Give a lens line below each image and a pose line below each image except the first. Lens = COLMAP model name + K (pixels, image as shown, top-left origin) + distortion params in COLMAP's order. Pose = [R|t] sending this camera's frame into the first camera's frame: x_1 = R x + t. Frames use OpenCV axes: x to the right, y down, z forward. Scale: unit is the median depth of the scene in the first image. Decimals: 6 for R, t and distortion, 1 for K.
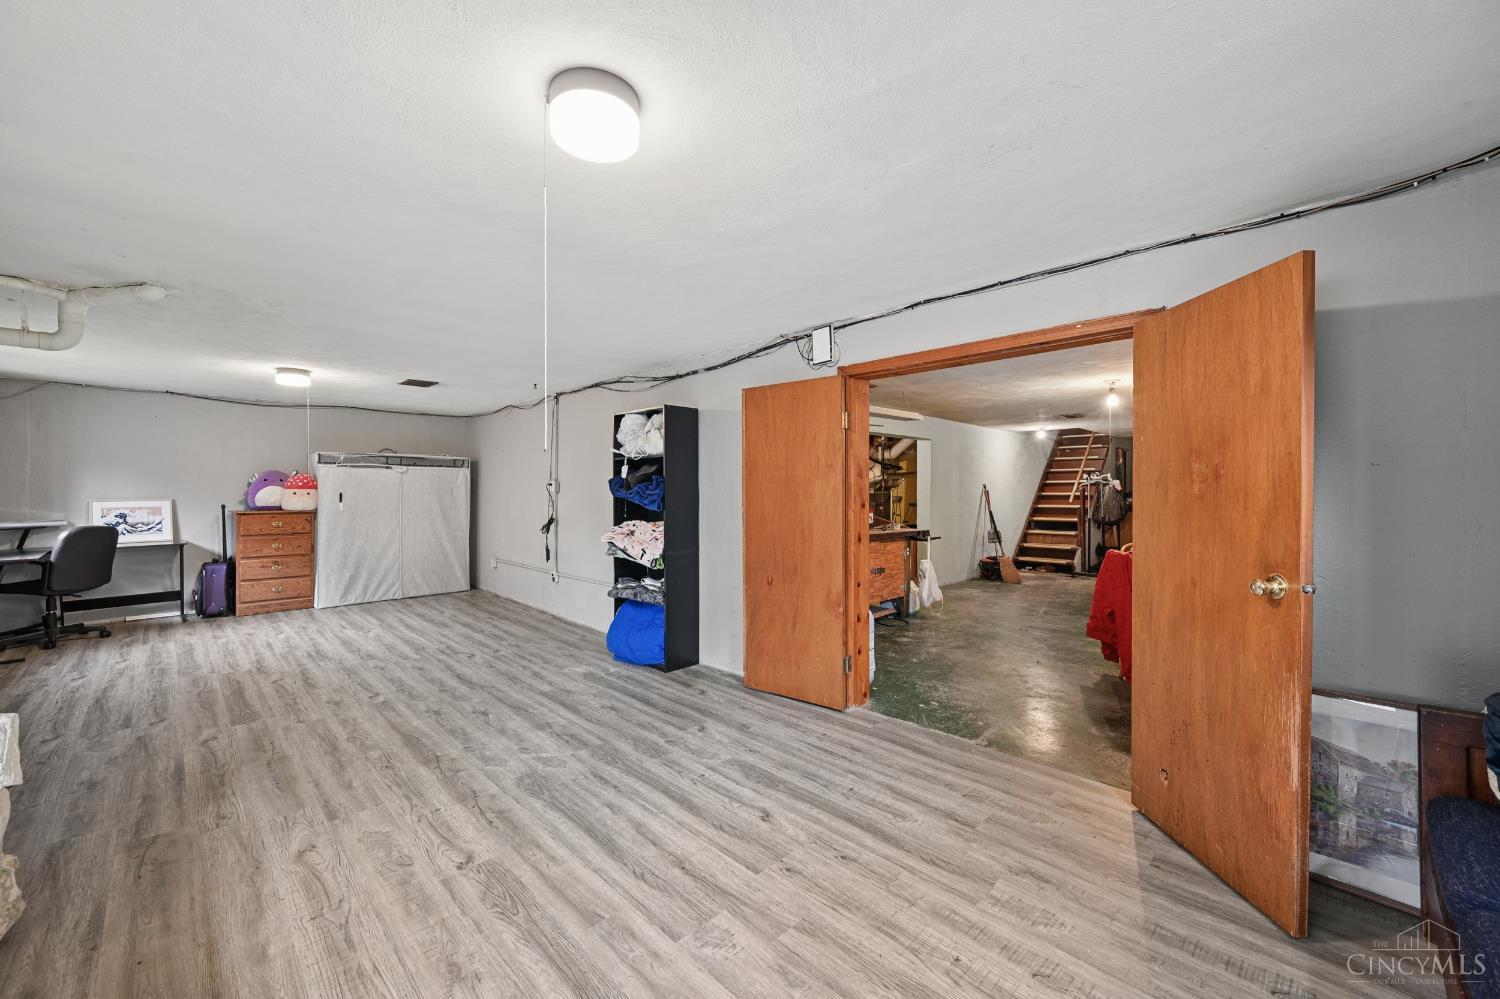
lens RADIAL K [[591.6, 0, 745.9], [0, 591.6, 492.4], [0, 0, 1]] dist [0.000038, 0.000065]
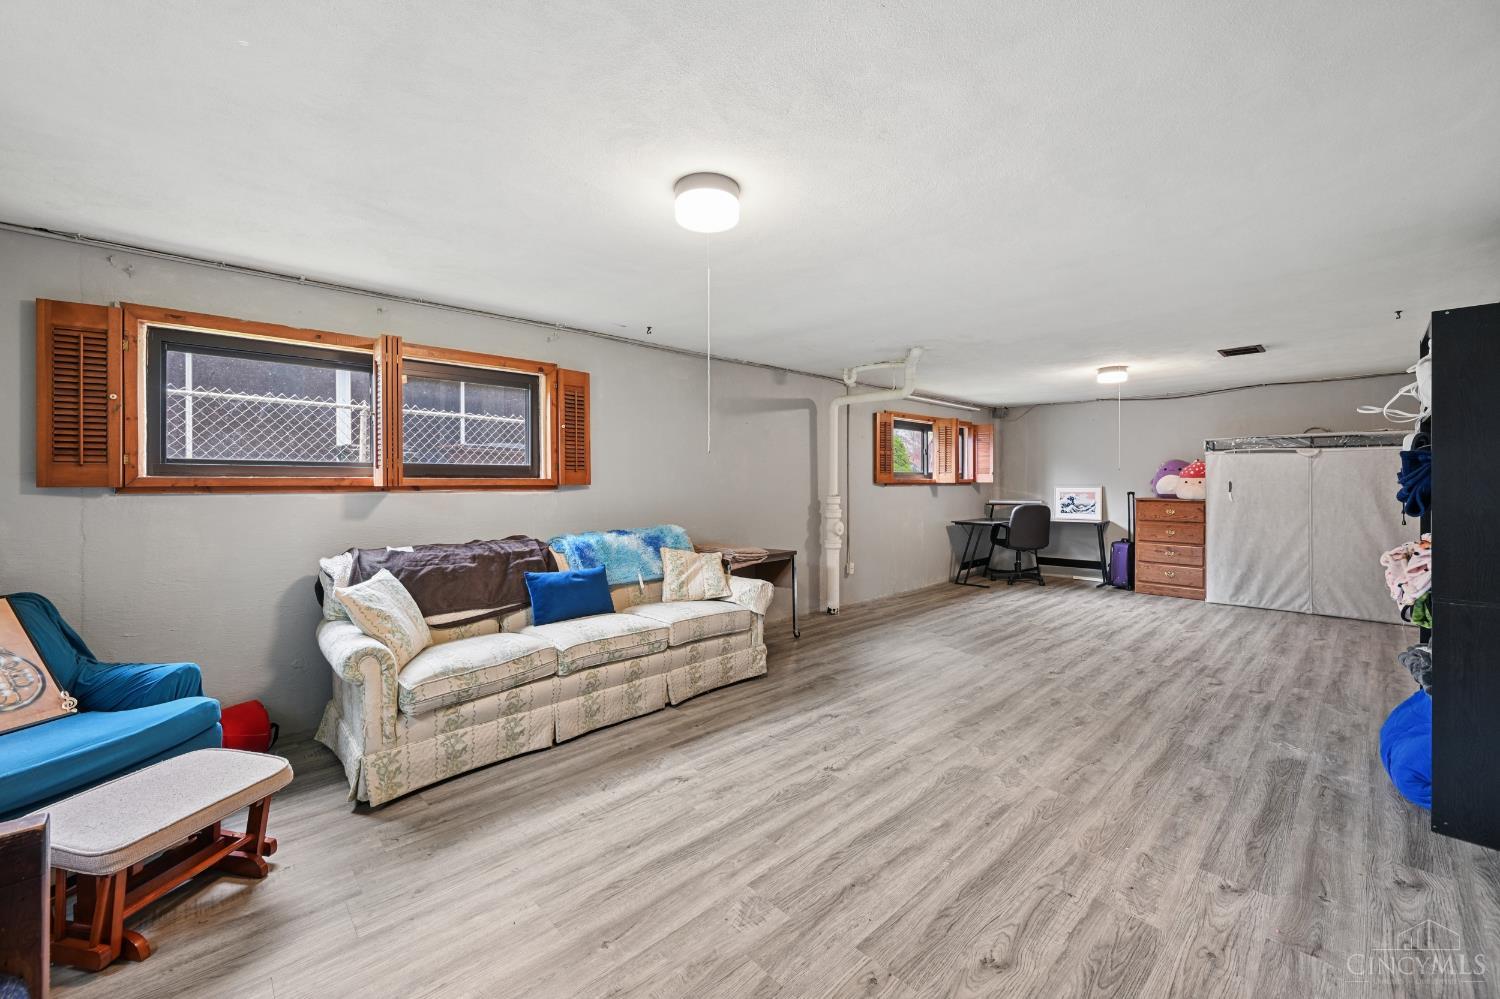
lens RADIAL K [[604.1, 0, 747.8], [0, 604.1, 473.6], [0, 0, 1]] dist [0.000636, 0.000126]
pose [[-0.030436, -0.010621, -0.999480, 0.441857], [-0.002480, 0.999941, -0.010550, -0.000231], [0.999534, 0.002158, -0.030461, 0.446269]]
